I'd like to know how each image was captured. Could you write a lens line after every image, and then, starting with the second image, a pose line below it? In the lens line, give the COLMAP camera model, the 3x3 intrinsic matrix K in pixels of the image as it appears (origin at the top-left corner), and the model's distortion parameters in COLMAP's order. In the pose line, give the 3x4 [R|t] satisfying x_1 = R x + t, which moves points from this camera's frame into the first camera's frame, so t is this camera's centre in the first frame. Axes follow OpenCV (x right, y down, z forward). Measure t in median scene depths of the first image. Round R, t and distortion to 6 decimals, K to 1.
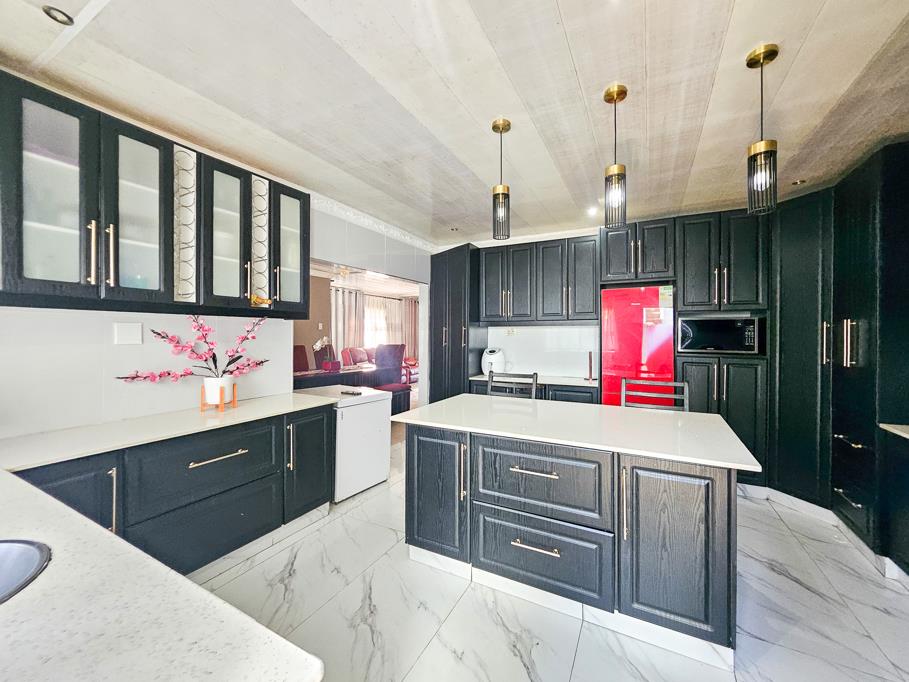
lens RADIAL K [[371.9, 0, 433.1], [0, 371.9, 327.7], [0, 0, 1]] dist [-0.002855, 0.002319]
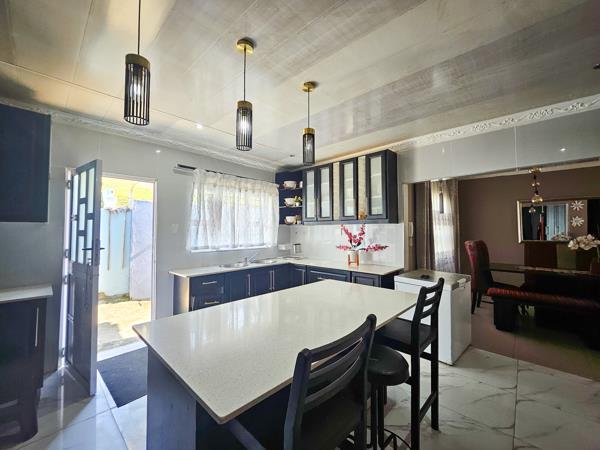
lens RADIAL K [[245.5, 0, 304.2], [0, 245.5, 225.6], [0, 0, 1]] dist [-0.002855, 0.002319]
pose [[-0.235166, -0.027552, -0.971565, 1.054785], [-0.000993, 0.999604, -0.028107, 0.020315], [0.971955, -0.005645, -0.235101, 1.161141]]
